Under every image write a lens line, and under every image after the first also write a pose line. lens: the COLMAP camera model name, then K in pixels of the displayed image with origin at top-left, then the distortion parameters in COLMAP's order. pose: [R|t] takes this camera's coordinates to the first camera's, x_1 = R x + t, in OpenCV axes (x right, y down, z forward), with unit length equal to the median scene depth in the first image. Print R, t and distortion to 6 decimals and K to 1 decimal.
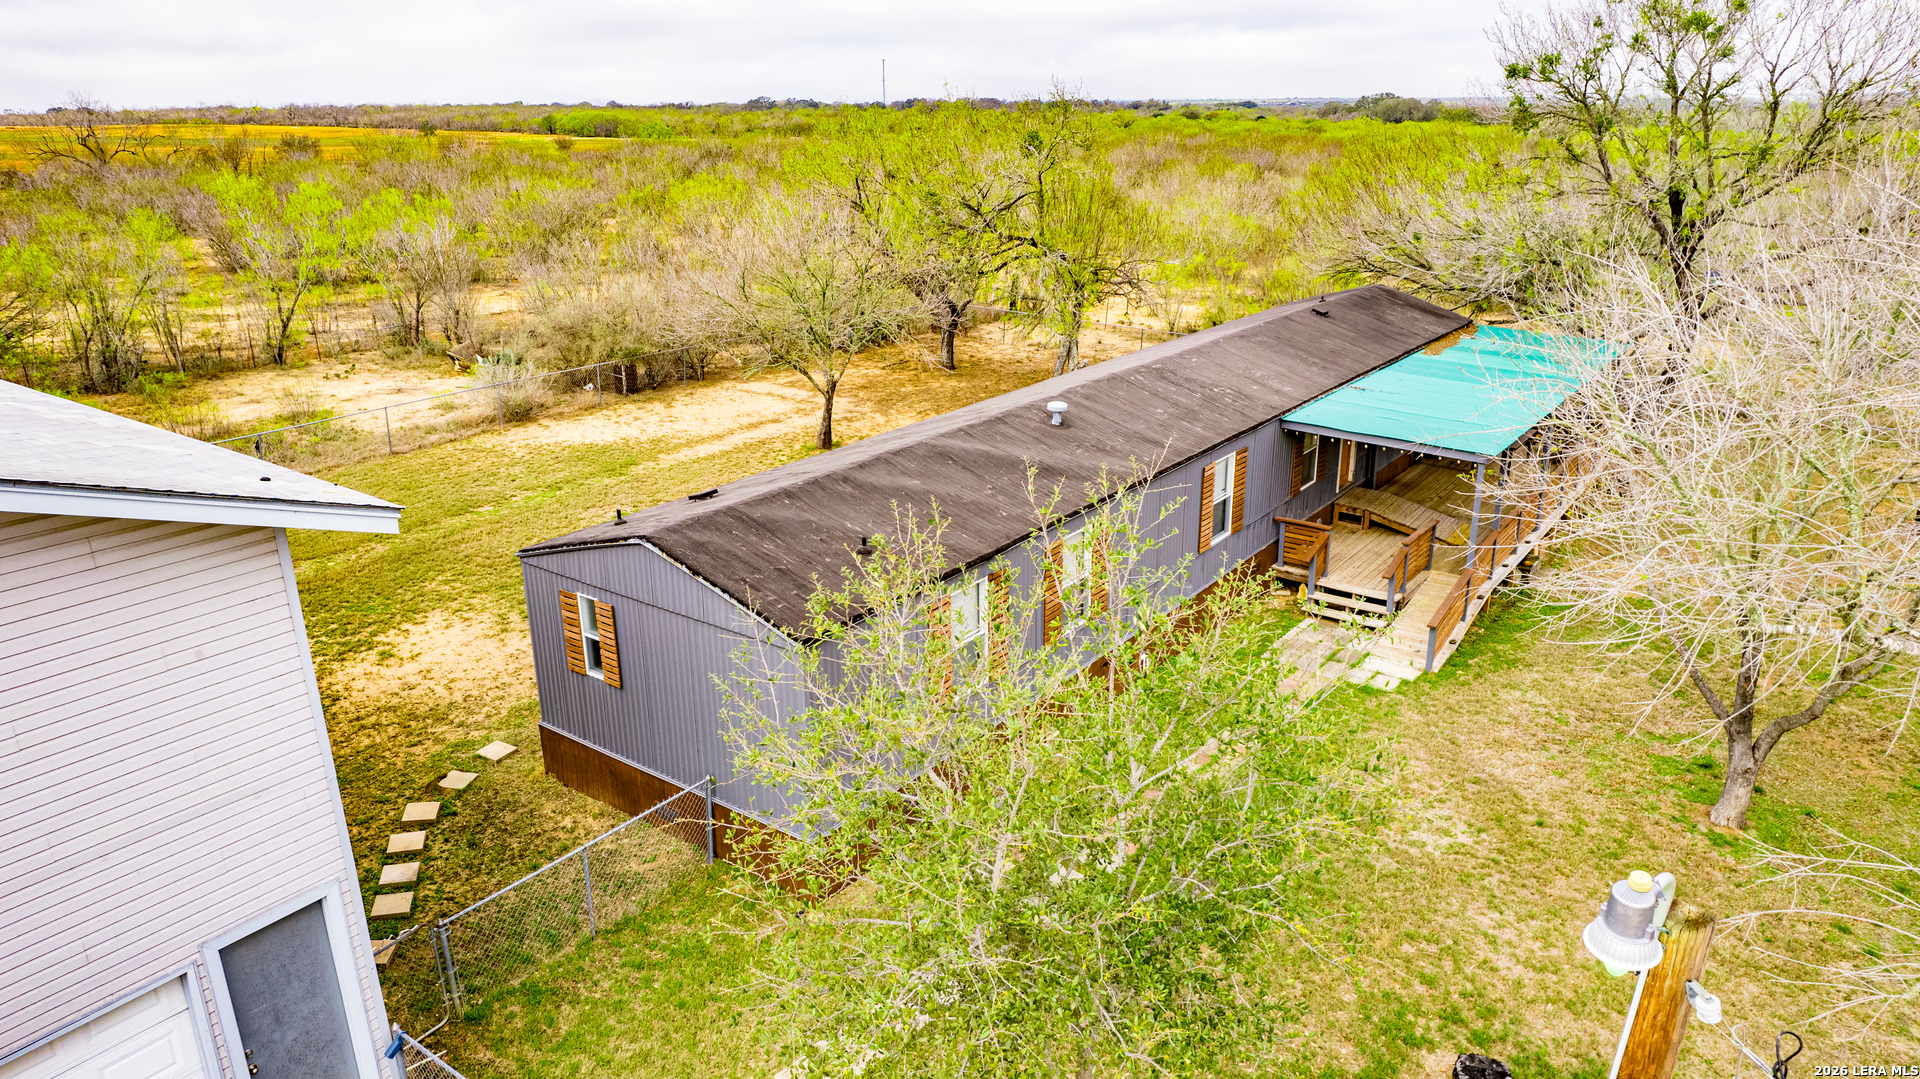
lens RADIAL K [[1231.1, 0, 960.0], [0, 1231.1, 539.5], [0, 0, 1]] dist [-0.000279, -0.079513]
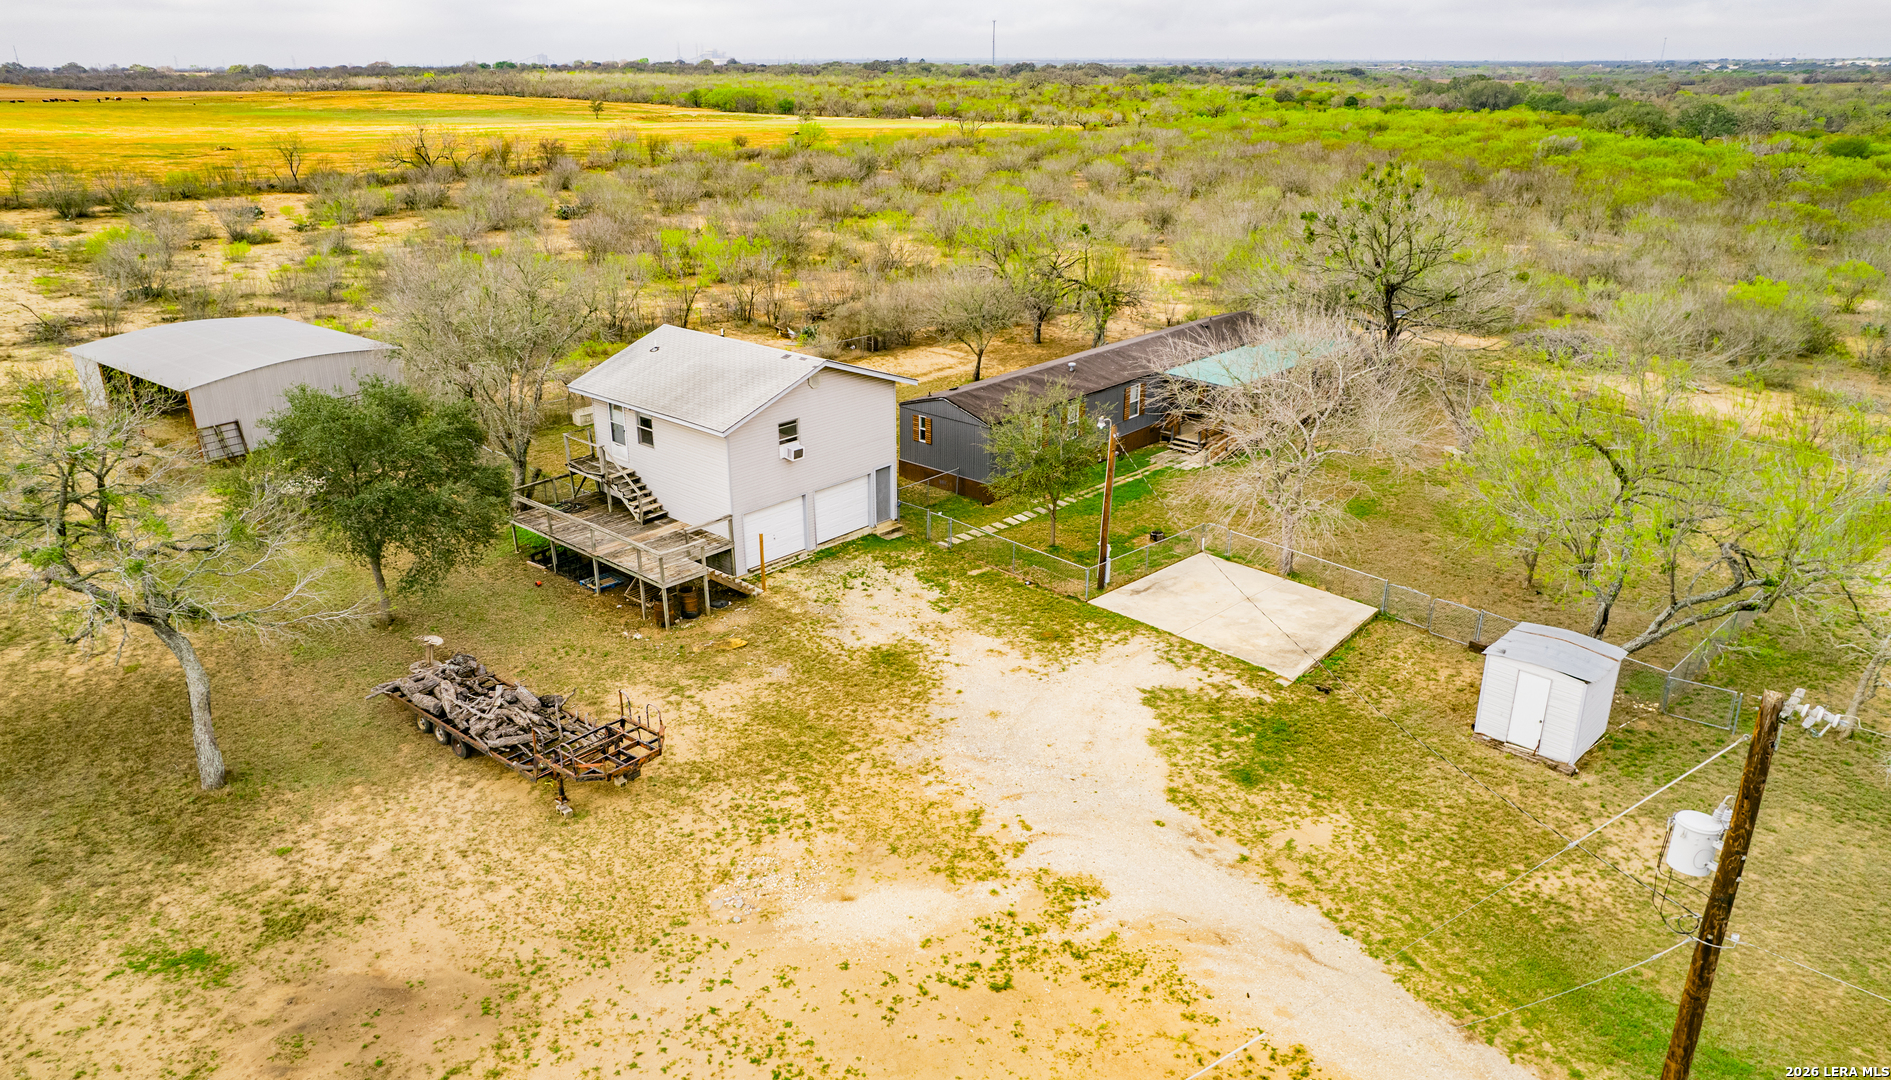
lens RADIAL K [[1236.8, 0, 945.5], [0, 1236.8, 540.0], [0, 0, 1]] dist [-0.046381, 0.000794]
pose [[0.995603, 0.044699, -0.082325, 0.020040], [-0.041701, 0.998416, 0.037774, 0.095320], [0.083883, -0.034175, 0.995889, -0.893646]]
